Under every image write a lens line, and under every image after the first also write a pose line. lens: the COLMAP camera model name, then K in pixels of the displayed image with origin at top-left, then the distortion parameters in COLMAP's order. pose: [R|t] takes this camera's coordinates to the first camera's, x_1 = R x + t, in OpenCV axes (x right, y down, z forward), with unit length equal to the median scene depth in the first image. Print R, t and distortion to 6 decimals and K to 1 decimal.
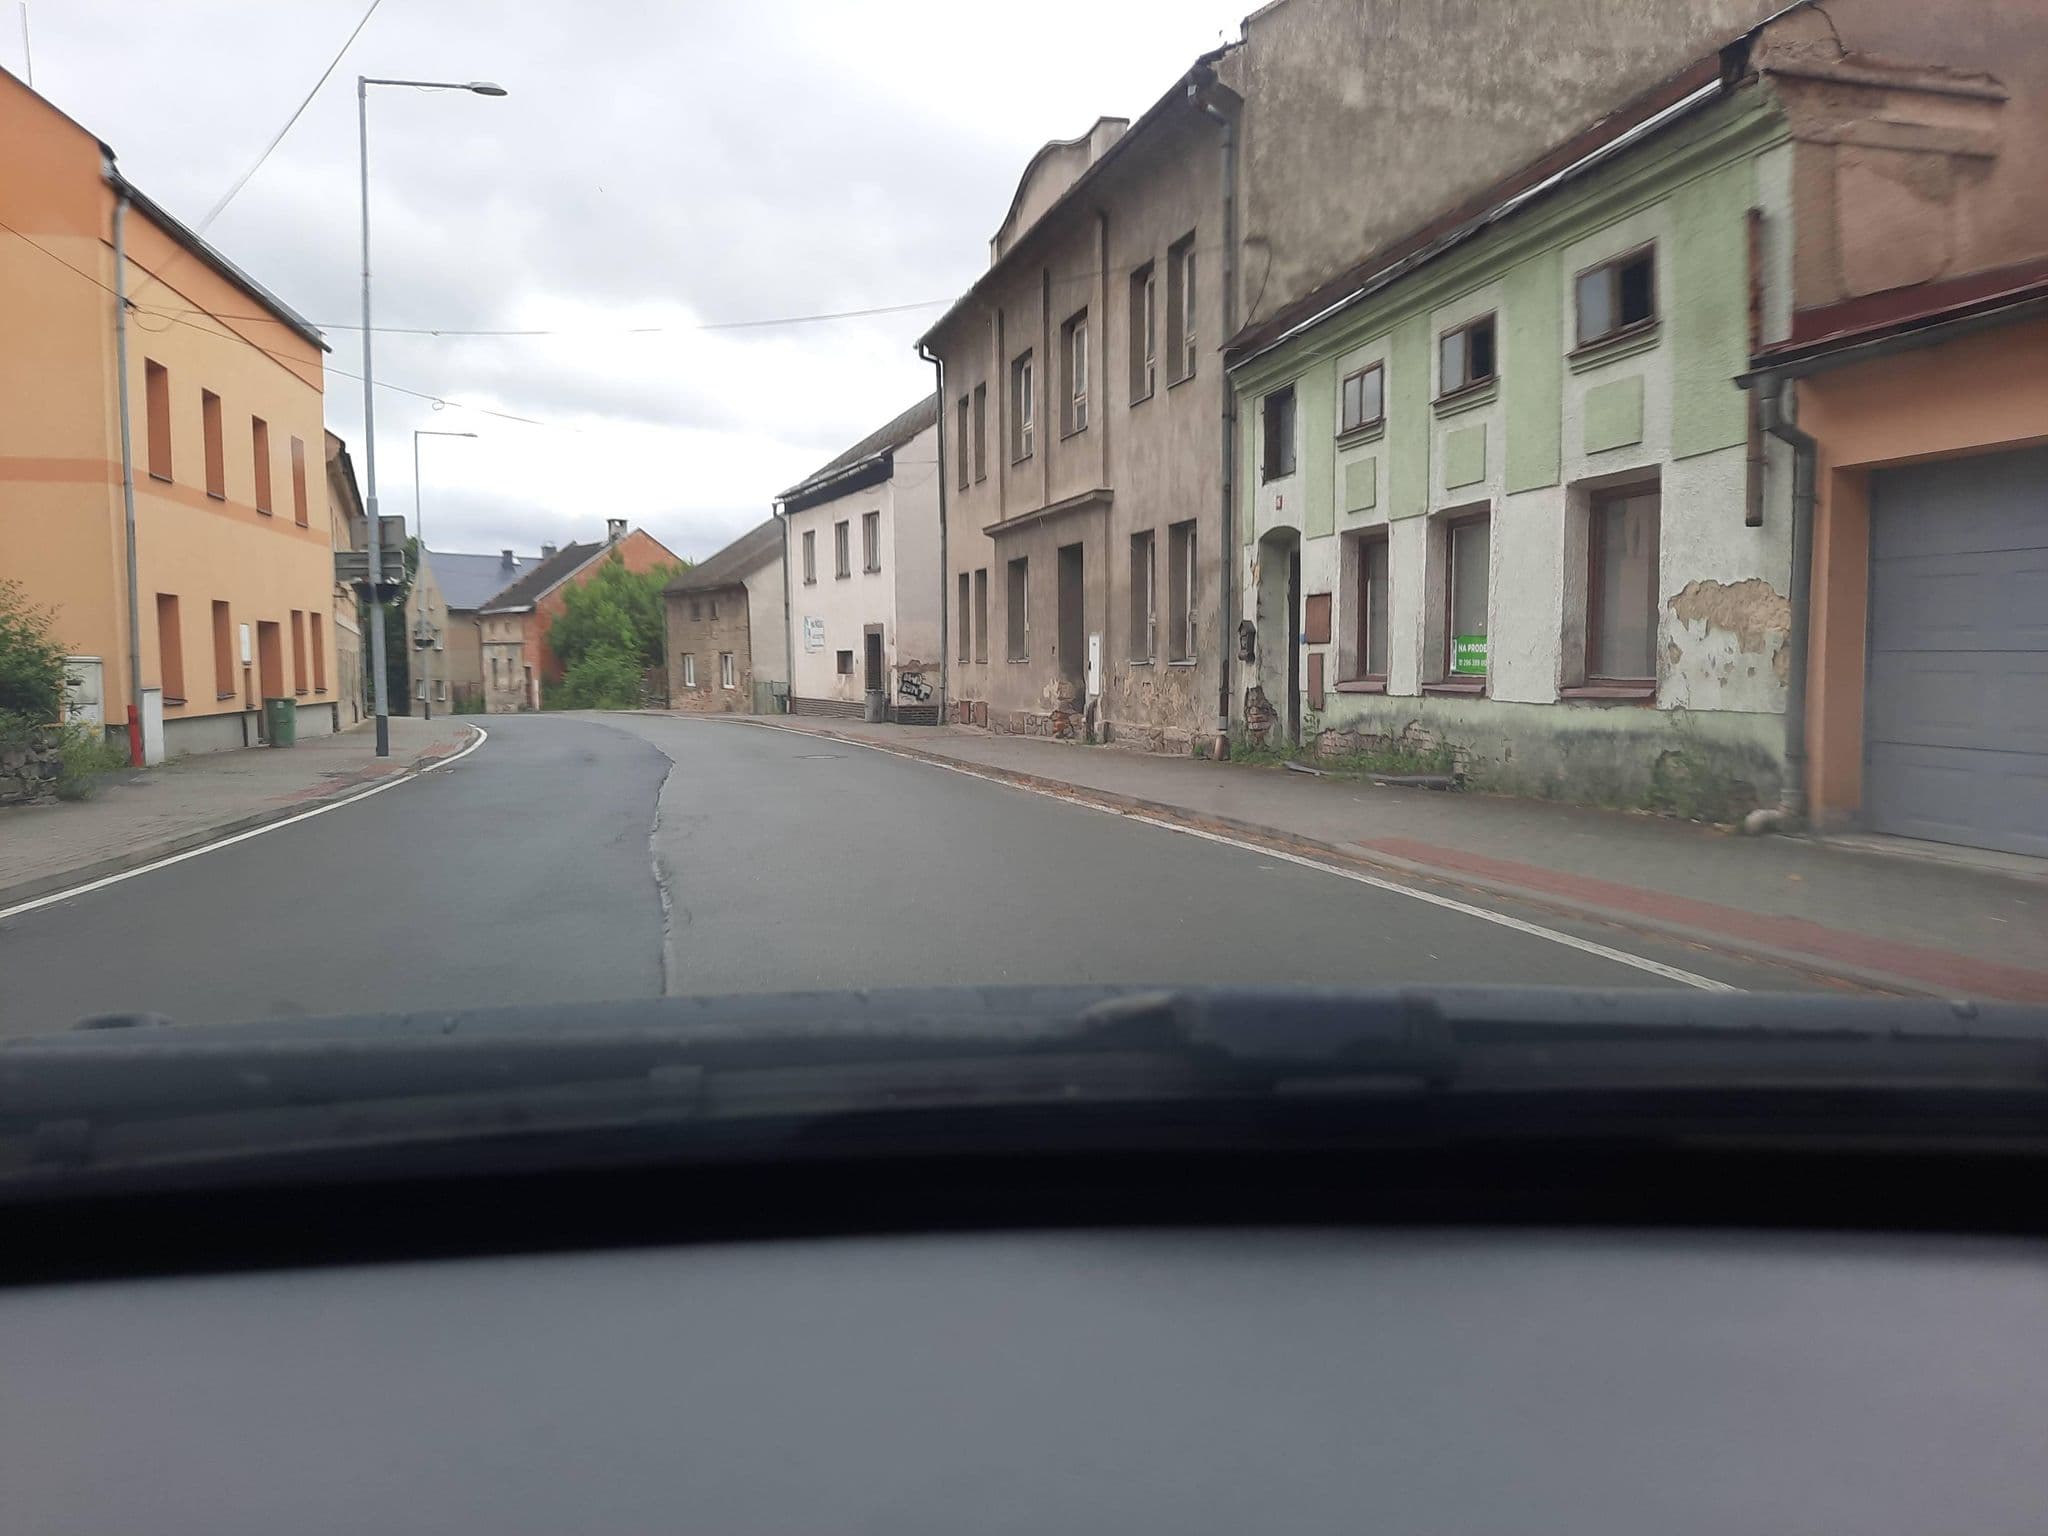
lens RADIAL K [[1546.0, 0, 1102.5], [0, 1546.0, 770.3], [0, 0, 1]] dist [0.058370, -0.142431]
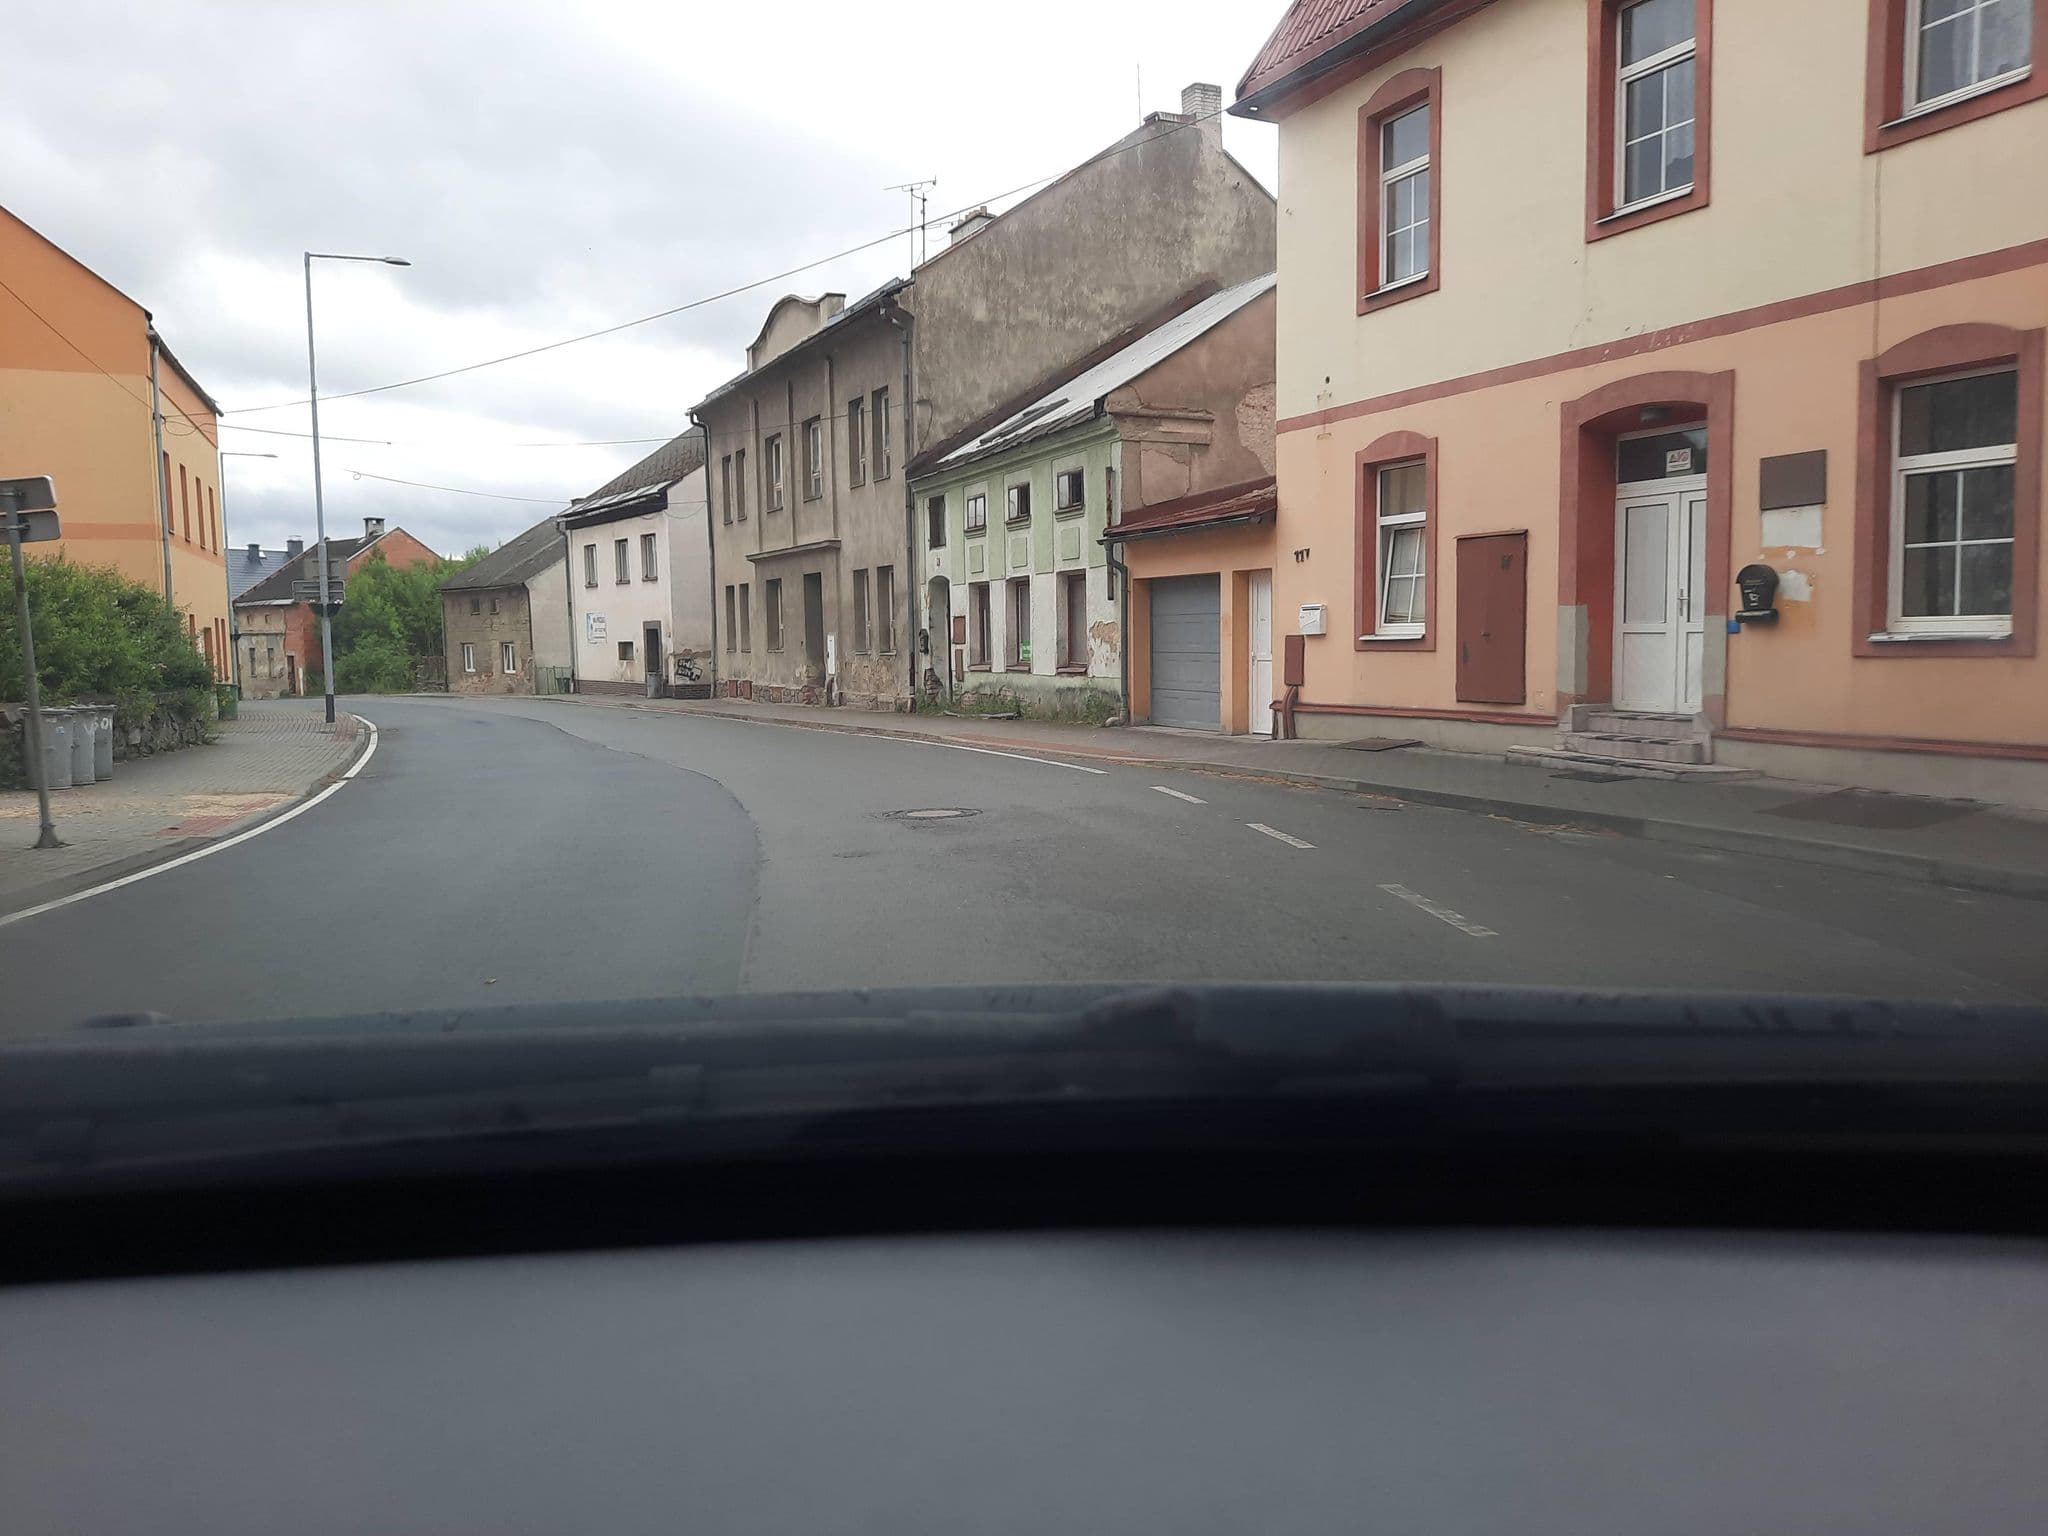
lens RADIAL K [[1546.0, 0, 1102.5], [0, 1546.0, 770.3], [0, 0, 1]] dist [0.058370, -0.142431]
pose [[0.985365, -0.023353, 0.168849, -0.002387], [0.021075, 0.999661, 0.015272, 0.031666], [-0.169148, -0.011490, 0.985524, -0.619714]]
